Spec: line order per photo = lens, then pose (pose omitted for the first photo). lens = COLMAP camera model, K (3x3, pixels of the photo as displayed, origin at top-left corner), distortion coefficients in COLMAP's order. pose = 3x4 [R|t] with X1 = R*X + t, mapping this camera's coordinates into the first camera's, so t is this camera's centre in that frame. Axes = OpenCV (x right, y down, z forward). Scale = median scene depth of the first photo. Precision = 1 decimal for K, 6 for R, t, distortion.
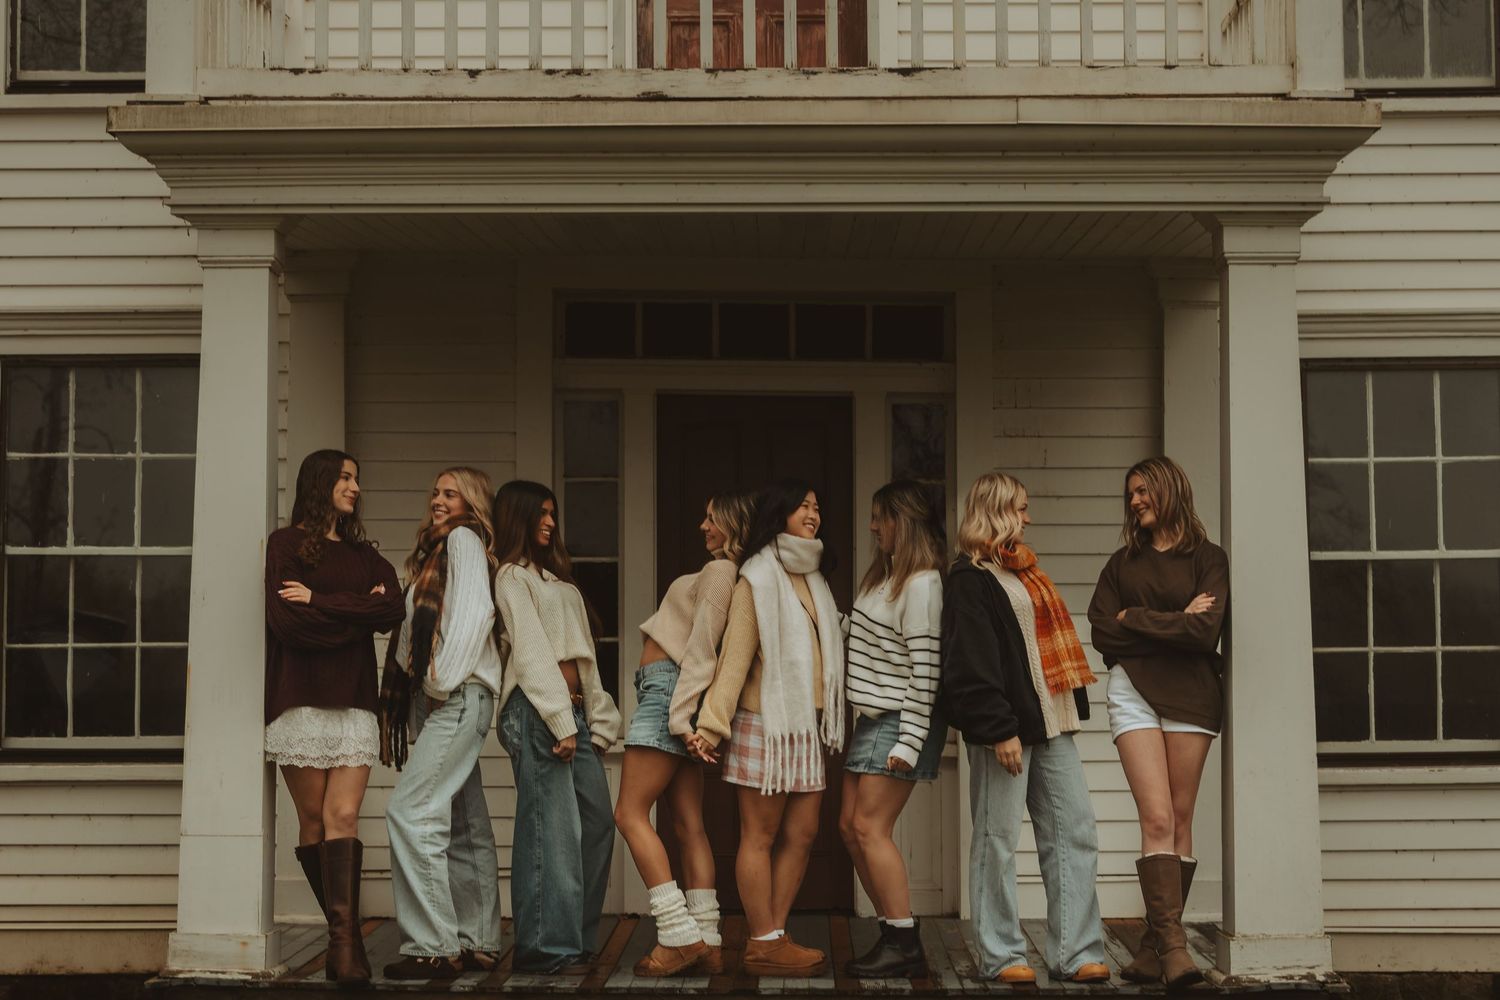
lens RADIAL K [[3031.6, 0, 750.0], [0, 3031.6, 500.0], [0, 0, 1]] dist [0.037152, -0.182233]
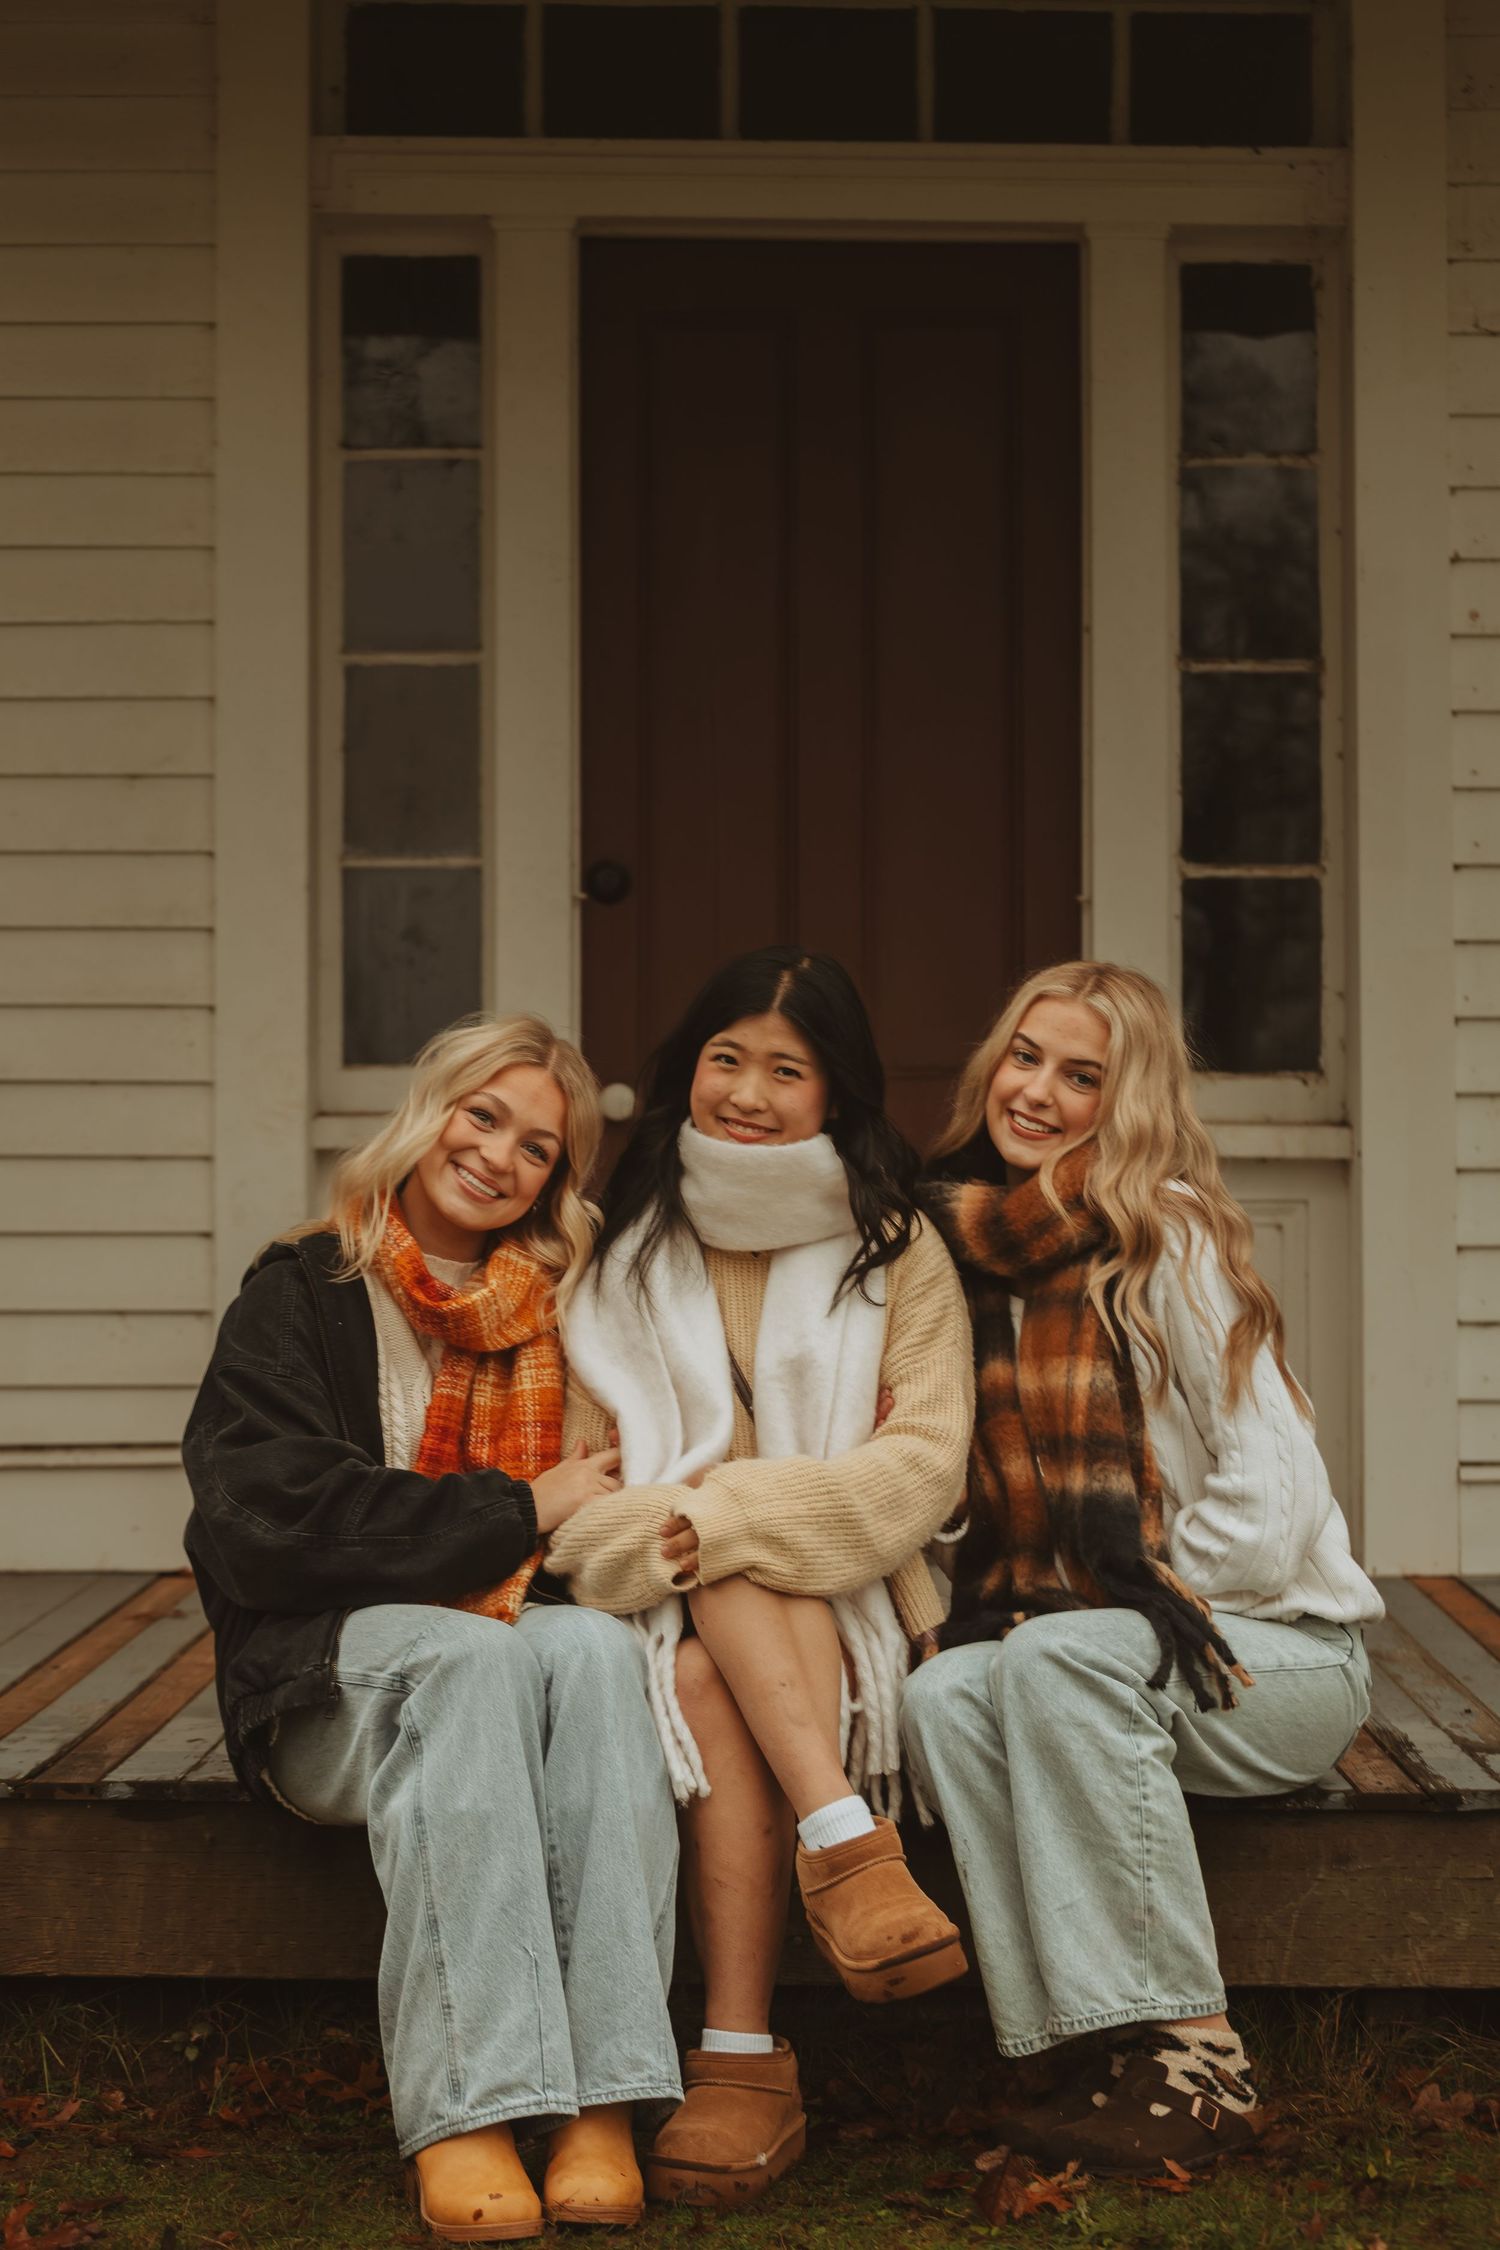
lens RADIAL K [[4466.9, 0, 746.8], [0, 4466.9, 1085.5], [0, 0, 1]] dist [0.031781, -0.171587]
pose [[0.999999, 0.000734, 0.001450, -0.010134], [-0.000780, 0.999498, 0.031681, 0.057982], [-0.001426, -0.031682, 0.999497, 0.433129]]
